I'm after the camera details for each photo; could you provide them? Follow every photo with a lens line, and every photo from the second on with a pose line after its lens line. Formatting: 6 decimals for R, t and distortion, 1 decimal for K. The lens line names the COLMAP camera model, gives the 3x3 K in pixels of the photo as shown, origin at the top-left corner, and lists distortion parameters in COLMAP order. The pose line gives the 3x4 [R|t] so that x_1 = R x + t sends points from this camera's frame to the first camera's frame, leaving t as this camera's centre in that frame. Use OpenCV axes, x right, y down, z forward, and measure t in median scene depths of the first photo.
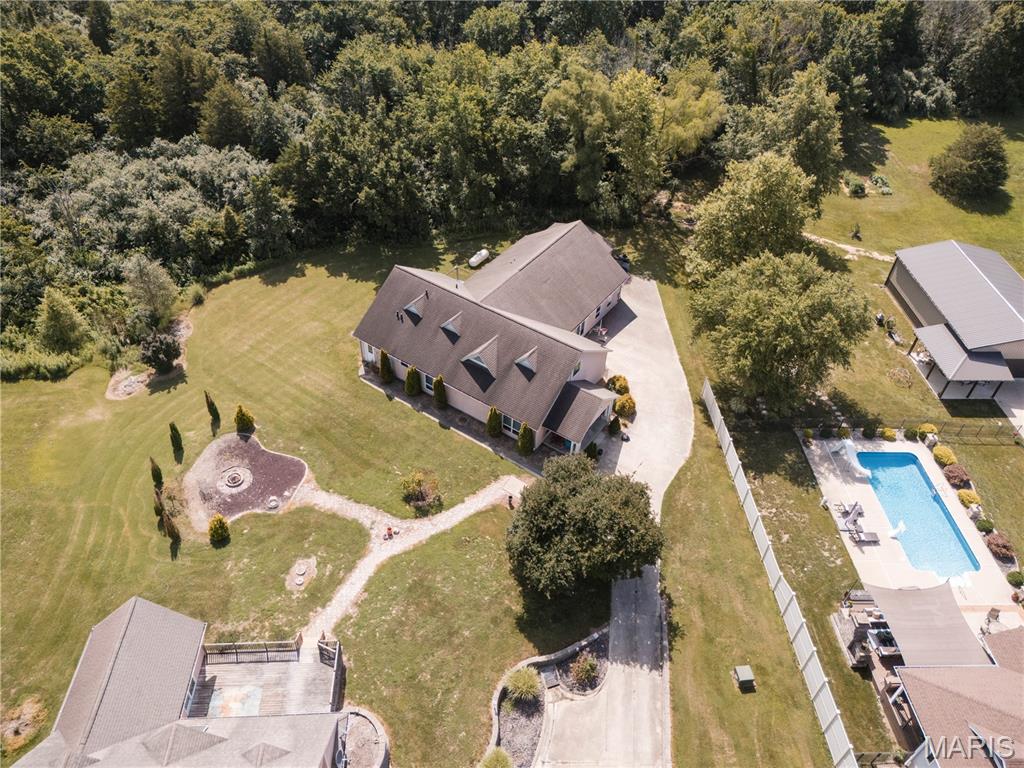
lens RADIAL K [[768.2, 0, 513.3], [0, 768.2, 367.8], [0, 0, 1]] dist [0.069381, -0.070526]
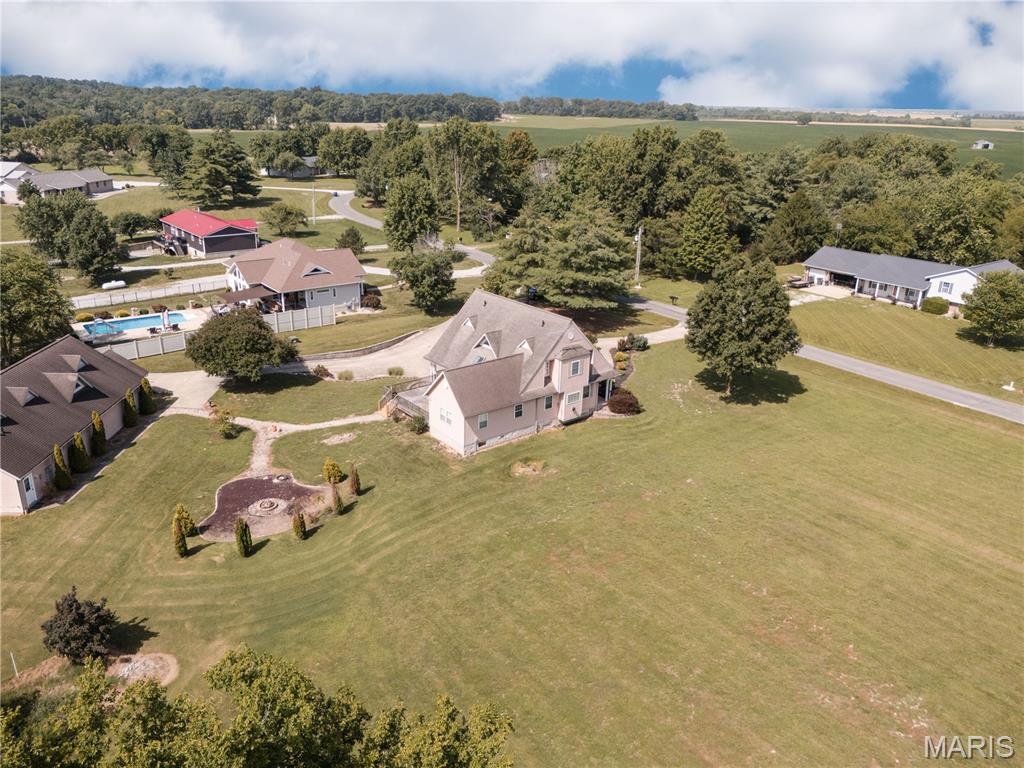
lens RADIAL K [[753.3, 0, 512.7], [0, 753.3, 380.2], [0, 0, 1]] dist [0.065710, -0.058543]
pose [[-0.577627, -0.337689, 0.743178, -1.077340], [0.497711, 0.575925, 0.648532, -0.366212], [-0.647017, 0.744497, -0.164598, 0.773045]]
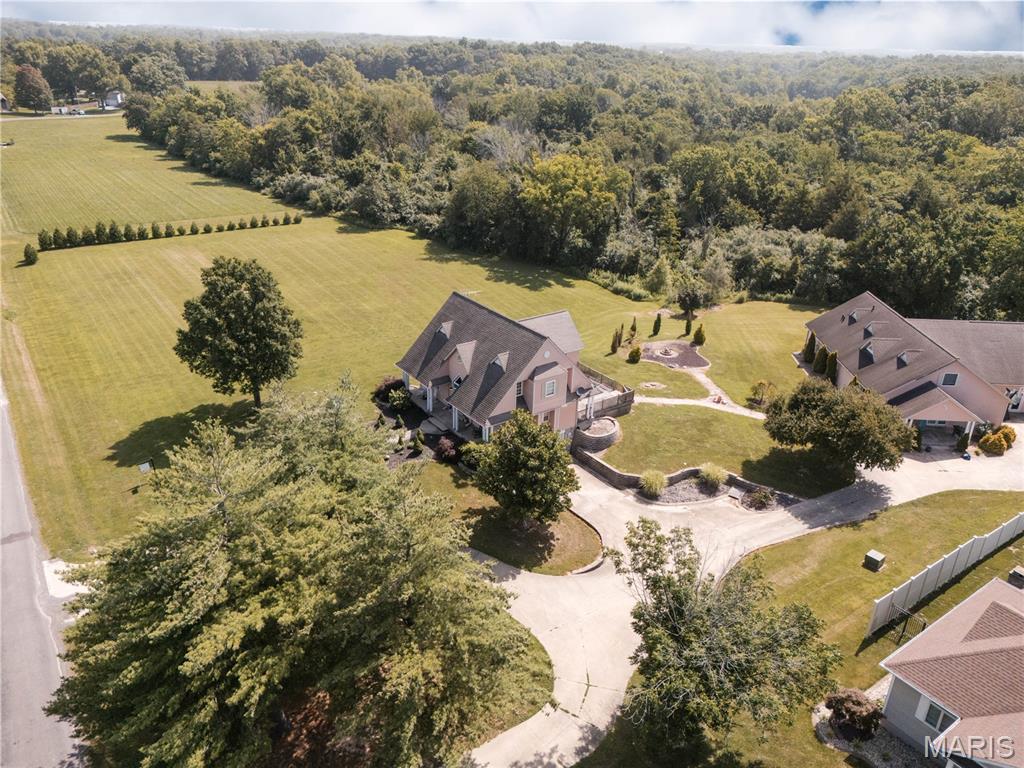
lens RADIAL K [[753.3, 0, 512.7], [0, 753.3, 380.2], [0, 0, 1]] dist [0.065710, -0.058543]
pose [[0.541936, 0.315899, -0.778790, 0.575561], [-0.556789, 0.829077, -0.051156, 0.392188], [0.629517, 0.461345, 0.625195, -0.064459]]
